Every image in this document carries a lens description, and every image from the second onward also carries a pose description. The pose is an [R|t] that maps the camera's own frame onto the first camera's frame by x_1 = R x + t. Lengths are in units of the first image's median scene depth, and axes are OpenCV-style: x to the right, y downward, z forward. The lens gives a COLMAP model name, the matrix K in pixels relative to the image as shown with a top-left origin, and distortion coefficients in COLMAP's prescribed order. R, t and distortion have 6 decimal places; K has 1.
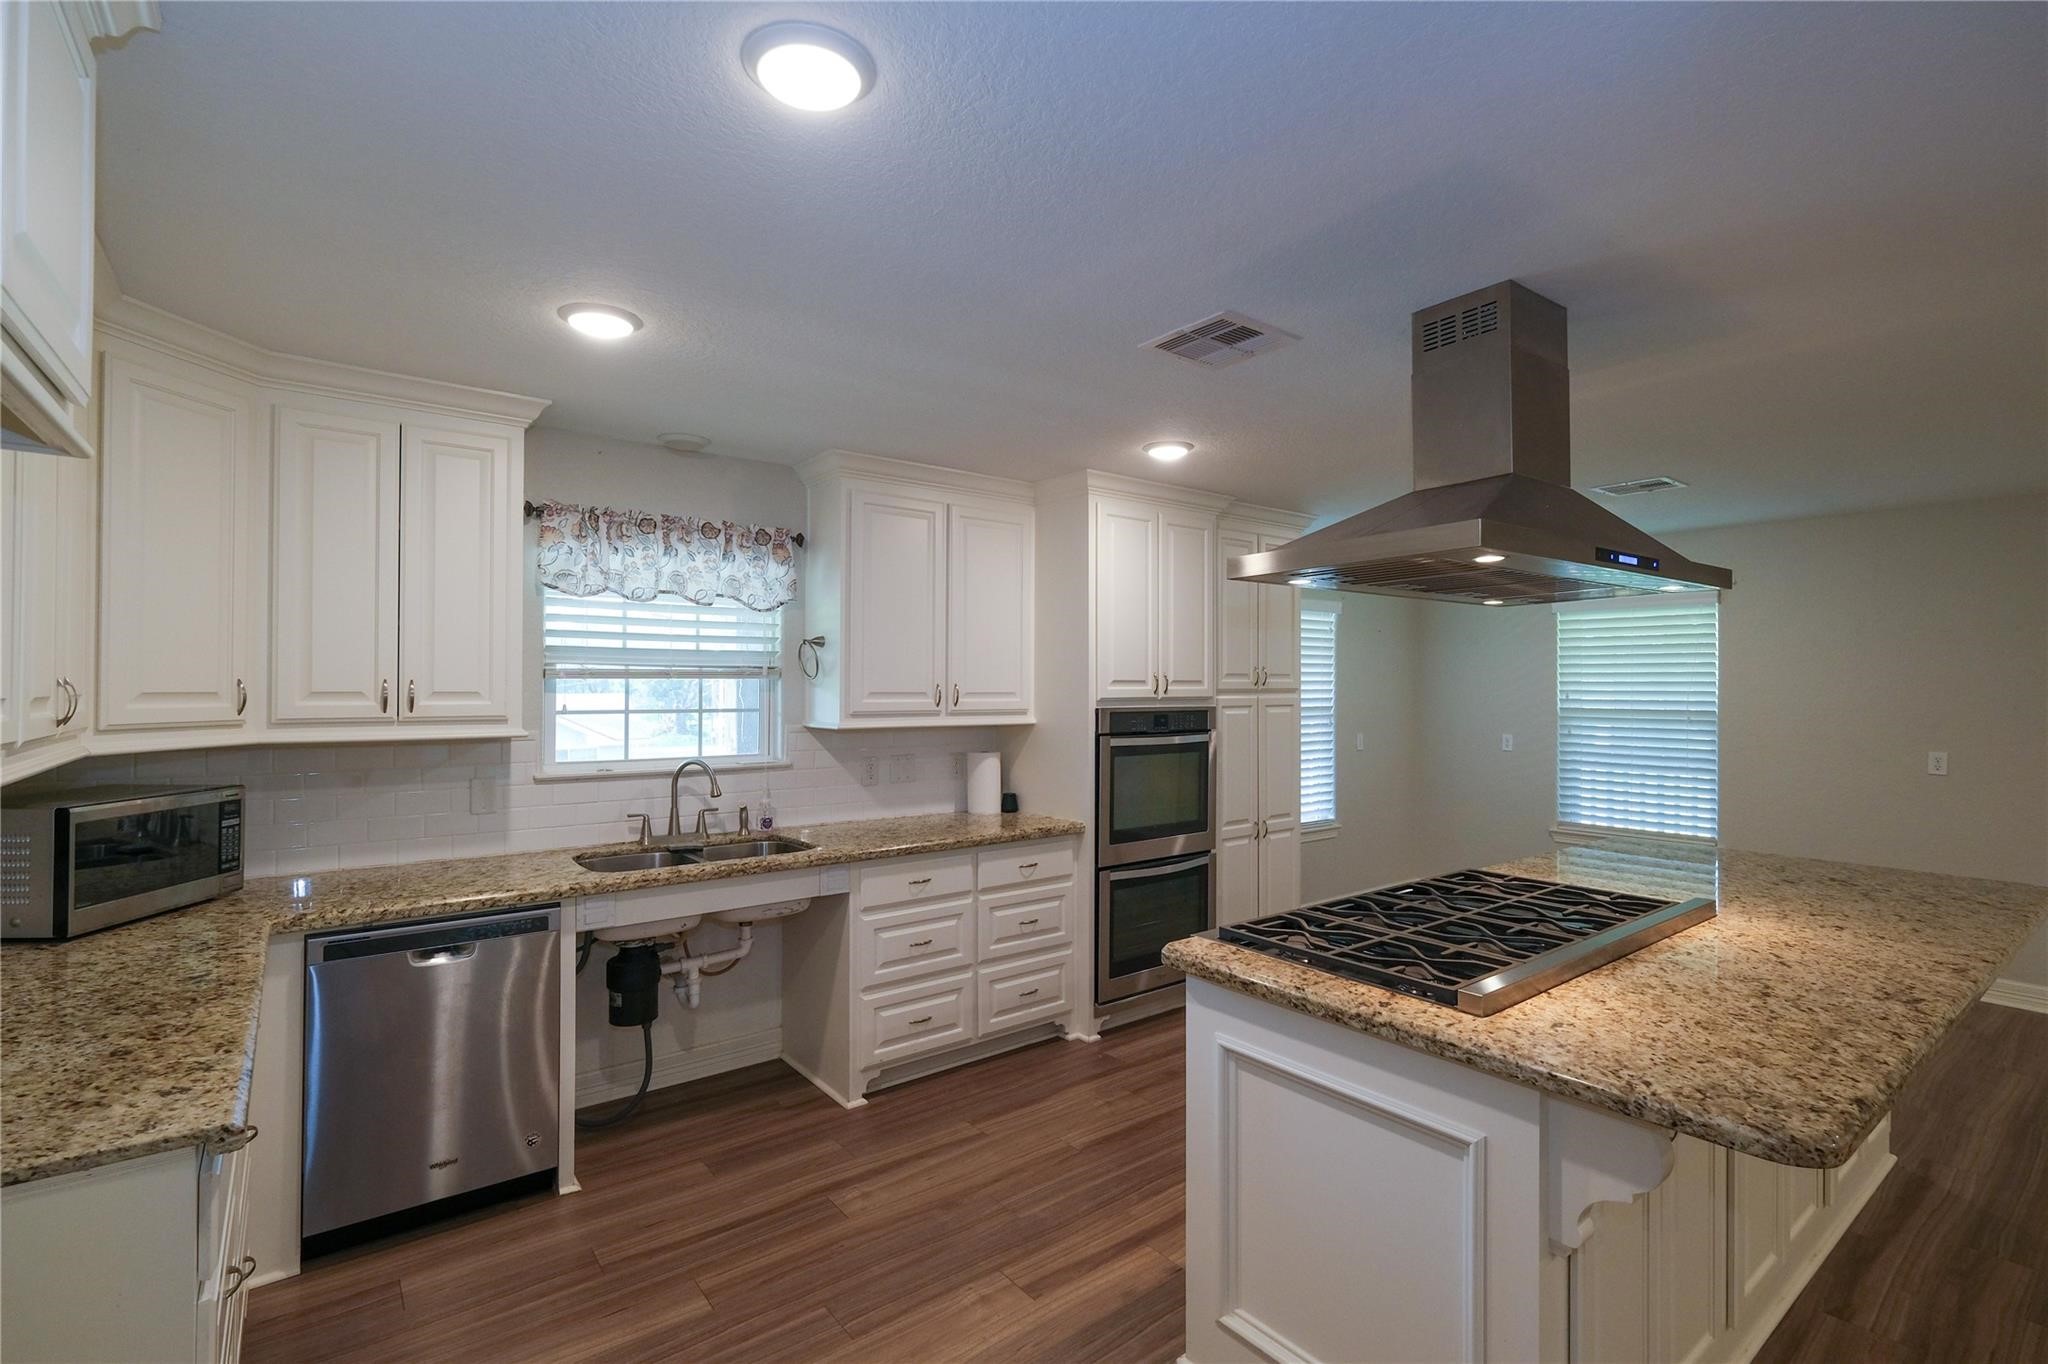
lens RADIAL K [[936.1, 0, 1024.0], [0, 936.1, 682.0], [0, 0, 1]] dist [-0.004517, -0.000497]
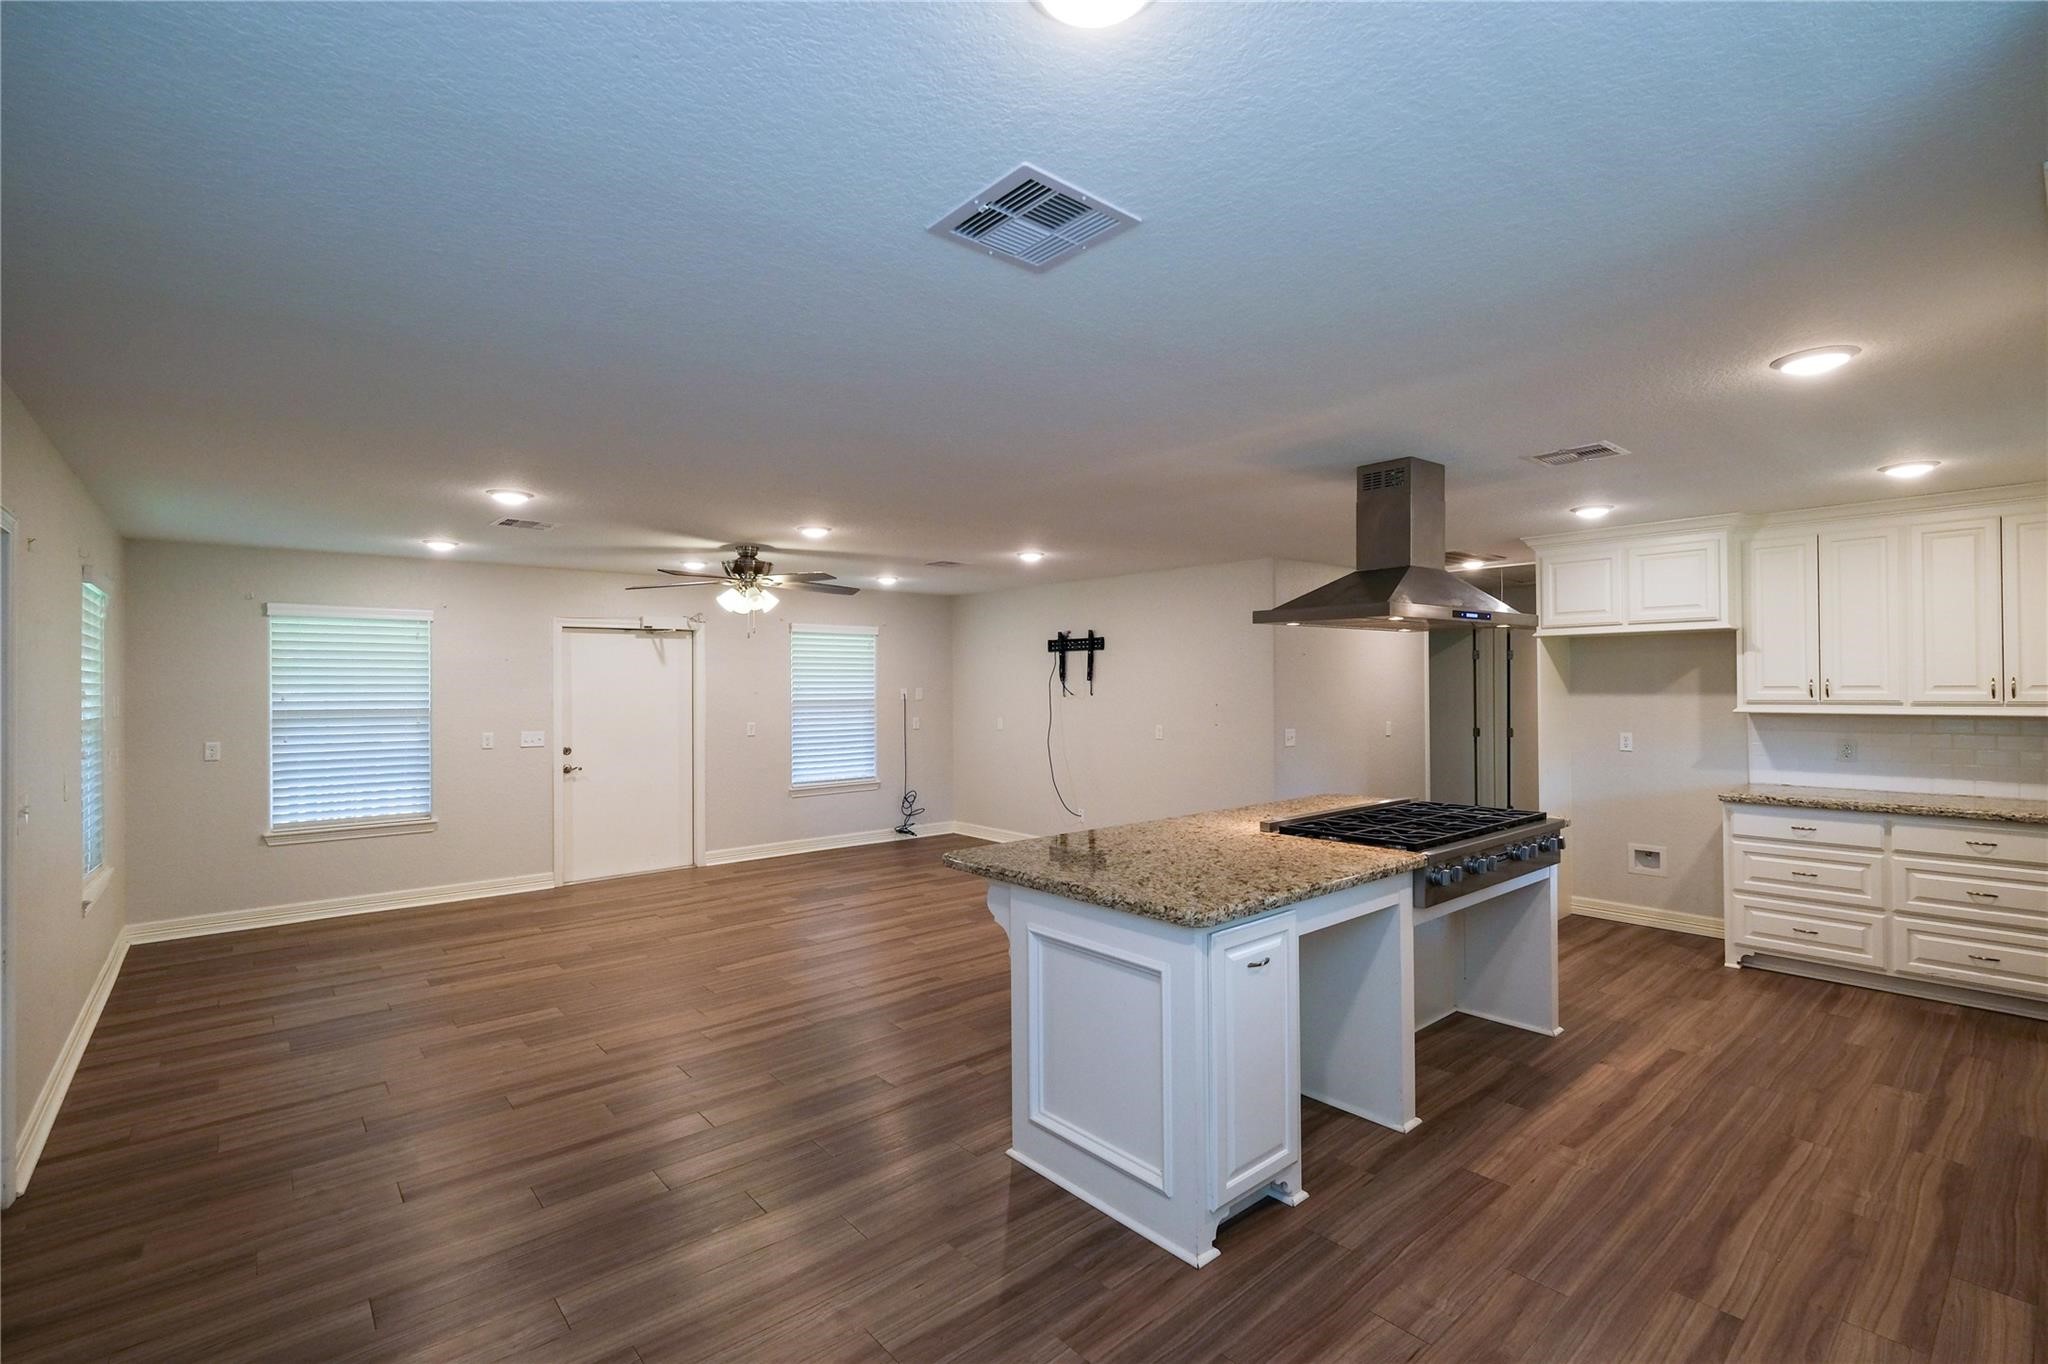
lens RADIAL K [[921.3, 0, 1026.2], [0, 921.3, 678.4], [0, 0, 1]] dist [0.000011, -0.000097]
pose [[-0.998834, 0.002762, -0.048206, 0.856131], [0.003299, 0.999933, -0.011066, 0.008172], [0.048172, -0.011212, -0.998776, 1.791828]]
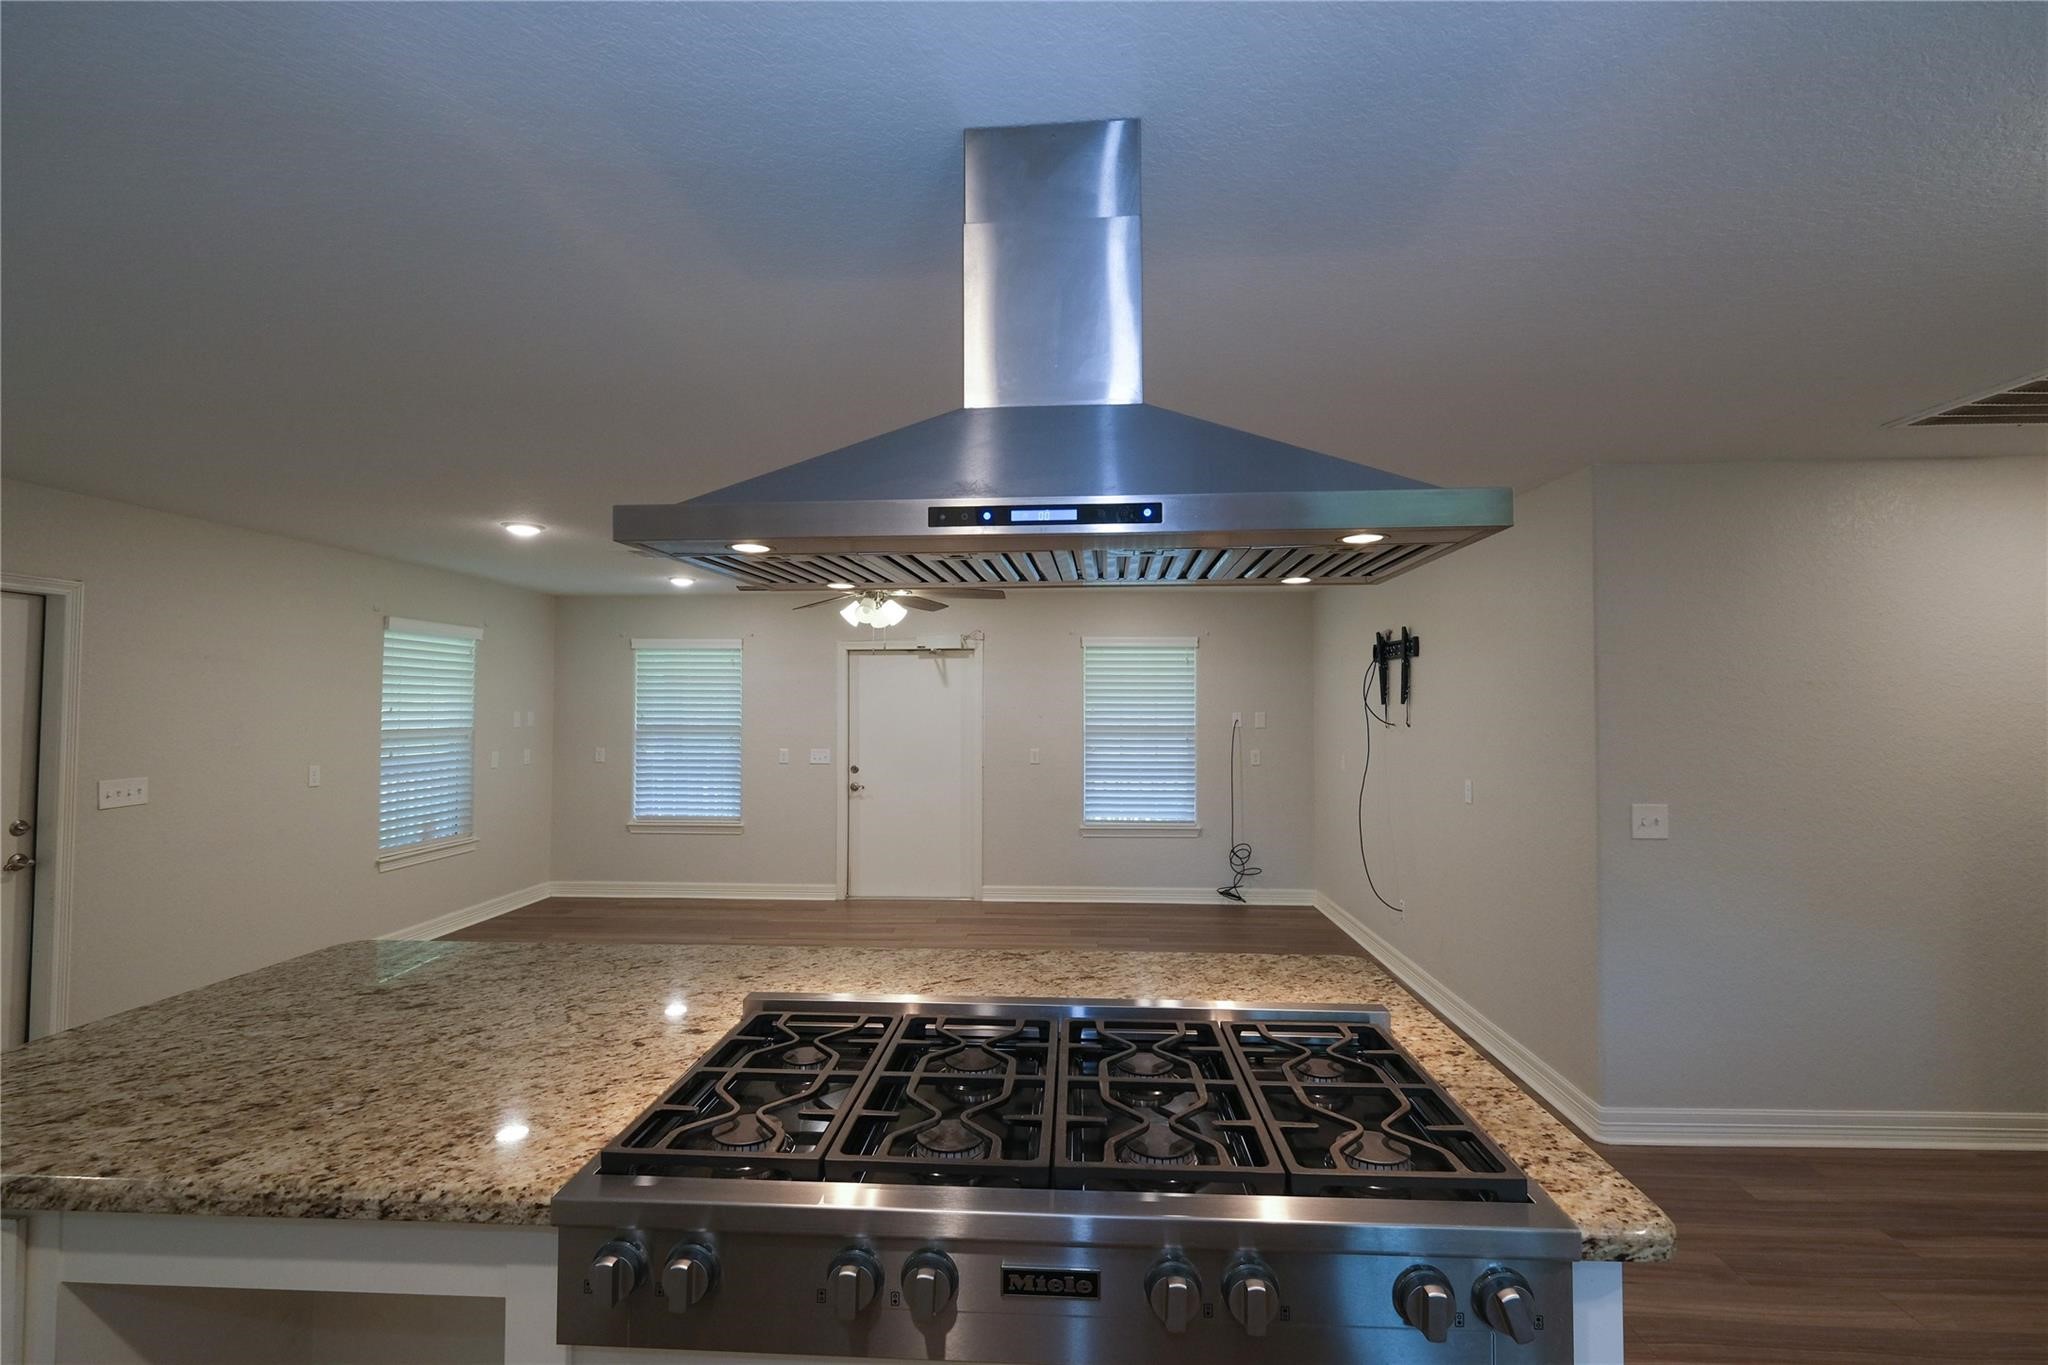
lens RADIAL K [[921.3, 0, 1026.2], [0, 921.3, 678.9], [0, 0, 1]] dist [0.000011, -0.000097]
pose [[-0.757576, 0.015530, 0.652562, 0.051040], [-0.007434, 0.999447, -0.032416, 0.000143], [-0.652704, -0.029409, -0.757042, 1.018721]]
